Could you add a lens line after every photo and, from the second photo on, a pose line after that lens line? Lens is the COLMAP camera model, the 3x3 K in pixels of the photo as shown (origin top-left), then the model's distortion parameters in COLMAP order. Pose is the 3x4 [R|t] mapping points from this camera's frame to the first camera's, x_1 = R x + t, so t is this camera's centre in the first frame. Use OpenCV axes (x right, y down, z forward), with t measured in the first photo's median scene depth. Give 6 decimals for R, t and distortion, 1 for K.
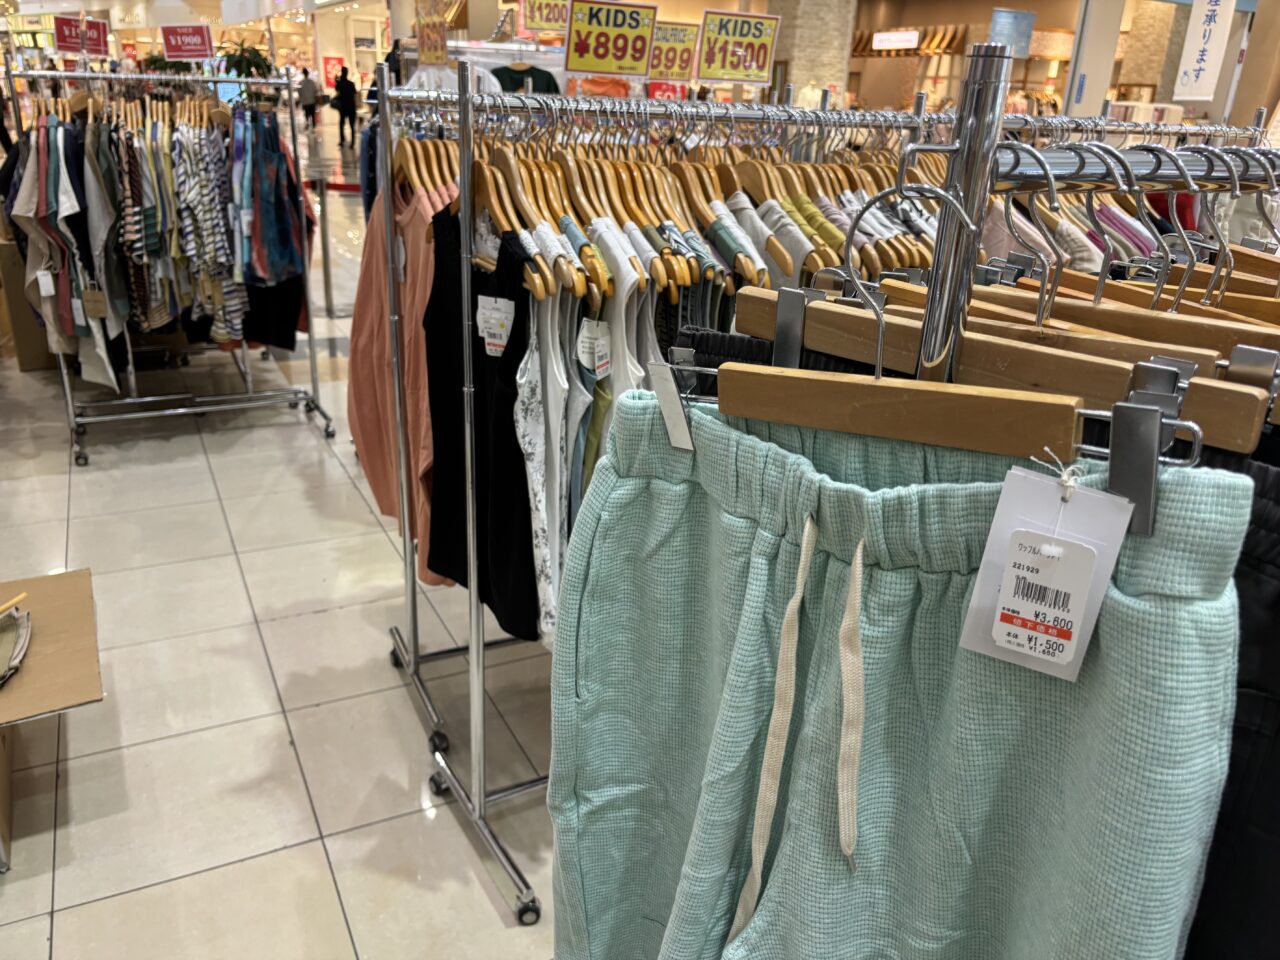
lens RADIAL K [[981.1, 0, 644.7], [0, 981.1, 488.9], [0, 0, 1]] dist [0.045649, 0.000051]
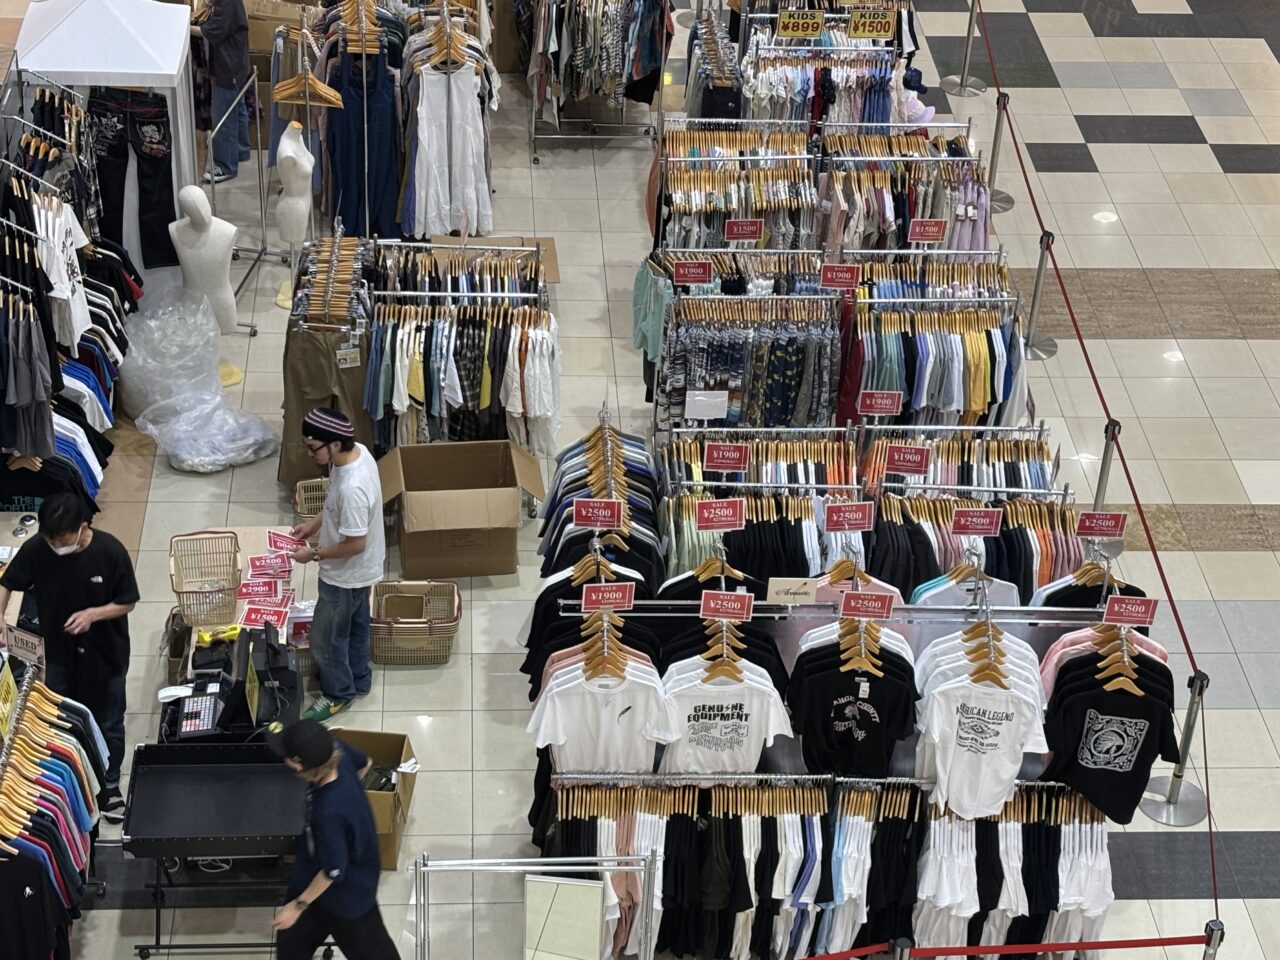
lens RADIAL K [[2425.7, 0, 638.7], [0, 2425.7, 480.5], [0, 0, 1]] dist [0.085133, 0.000000]
pose [[0.915283, 0.223460, -0.335146, 1.403261], [-0.149821, 0.961178, 0.231711, -0.588269], [0.373914, -0.161869, 0.913229, -3.507038]]
